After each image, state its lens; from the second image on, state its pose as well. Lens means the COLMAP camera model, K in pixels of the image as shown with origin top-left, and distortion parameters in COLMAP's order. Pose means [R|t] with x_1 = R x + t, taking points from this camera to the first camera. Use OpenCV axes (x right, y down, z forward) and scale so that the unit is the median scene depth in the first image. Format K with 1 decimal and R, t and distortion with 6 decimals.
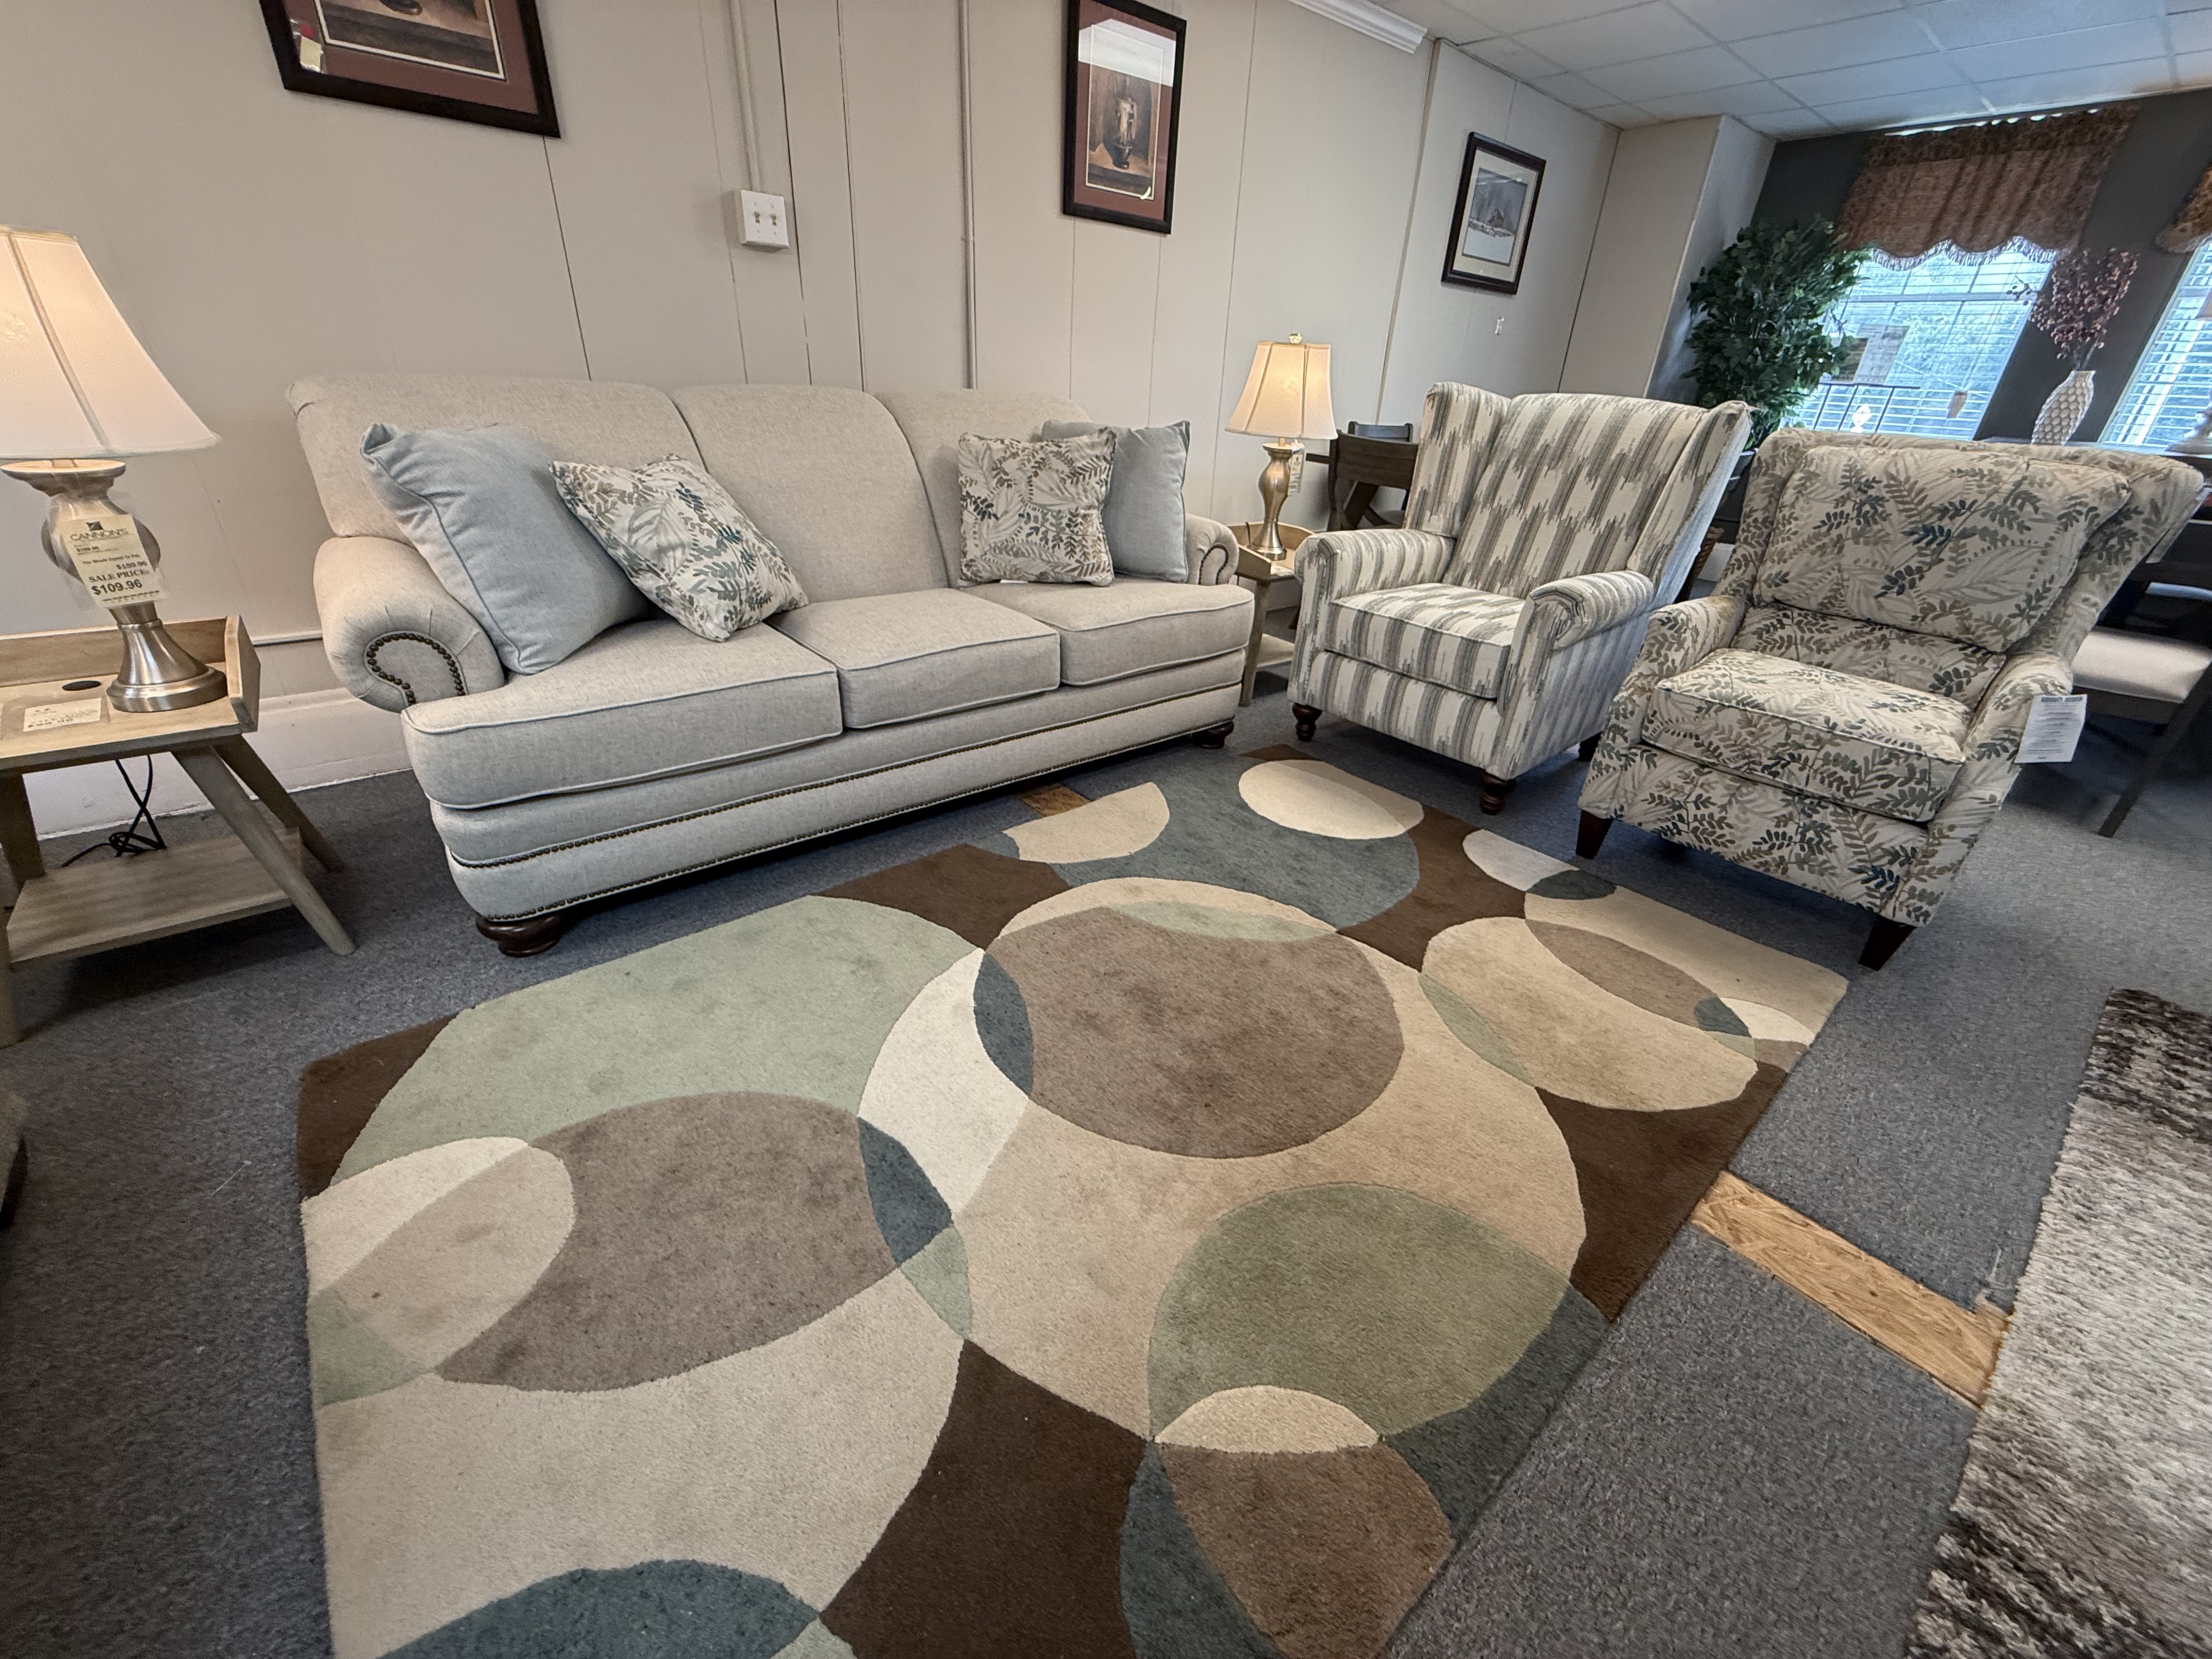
lens RADIAL K [[879.8, 0, 1104.6], [0, 879.8, 824.6], [0, 0, 1]] dist [-0.000593, 0.000215]
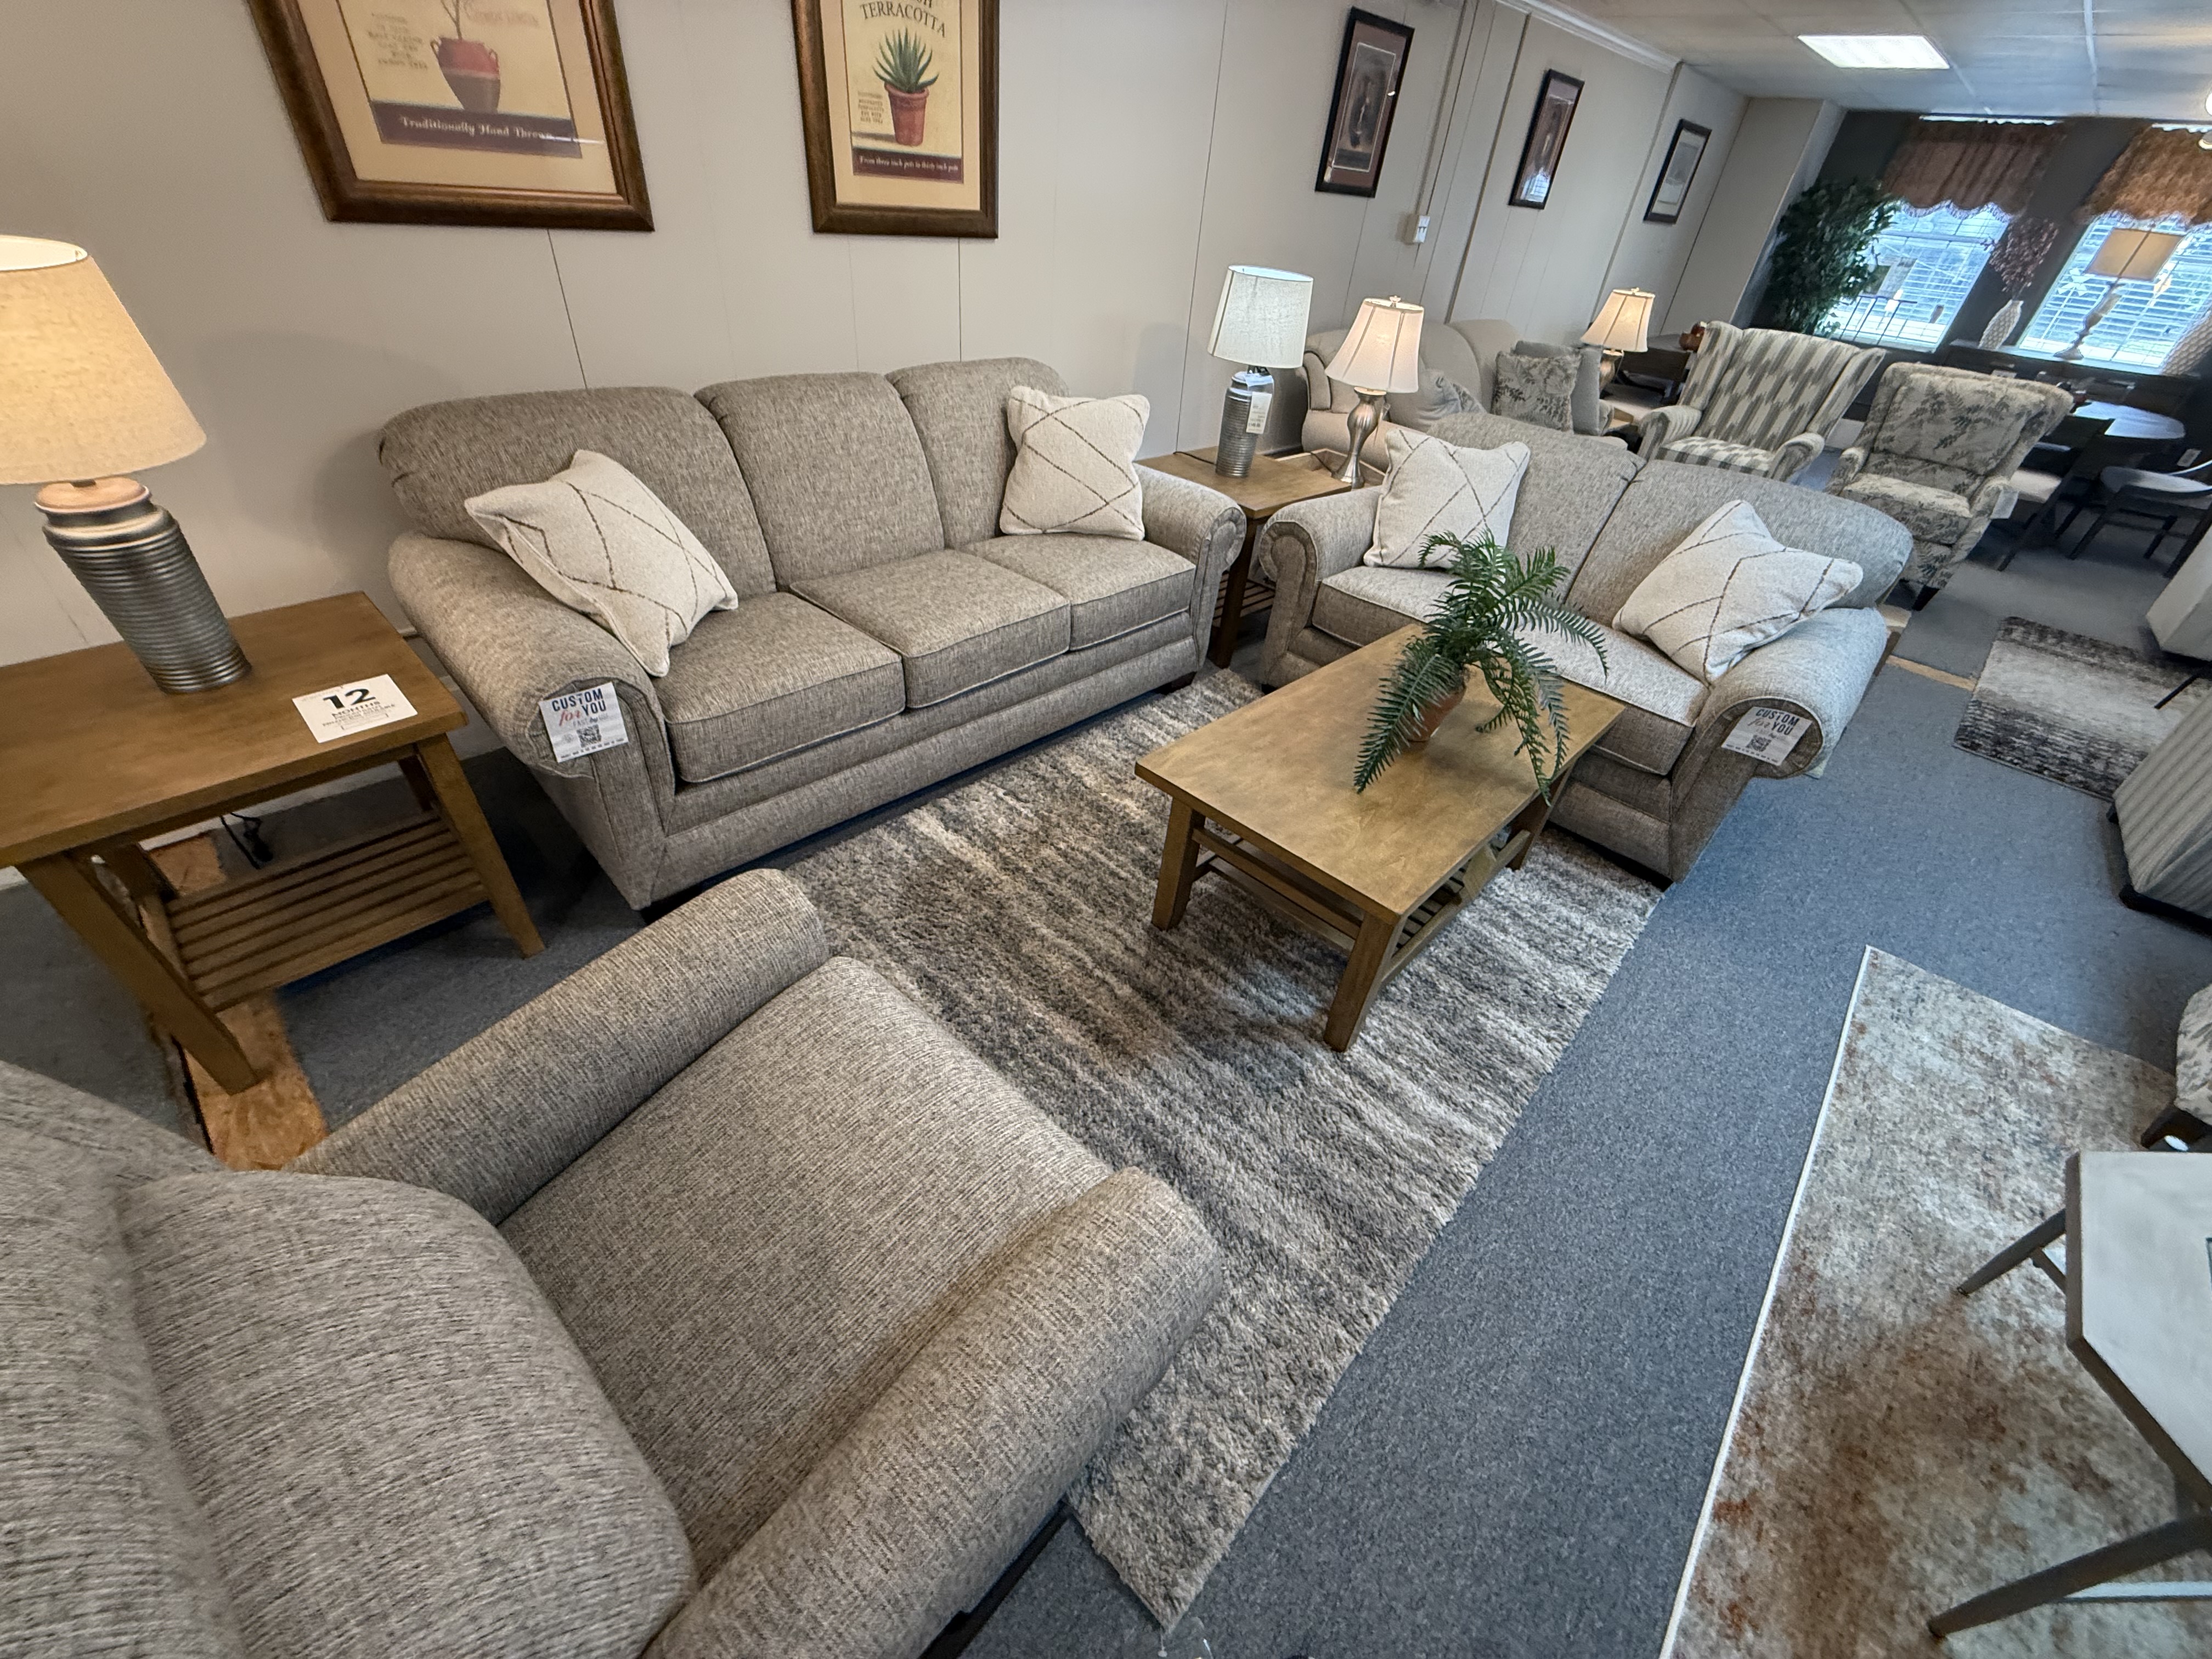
lens RADIAL K [[879.8, 0, 1102.8], [0, 879.8, 823.4], [0, 0, 1]] dist [-0.000593, 0.000215]
pose [[0.994765, -0.029013, 0.097980, -1.210147], [0.012270, 0.985823, 0.167342, 0.230427], [-0.101446, -0.165263, 0.981018, -0.935092]]
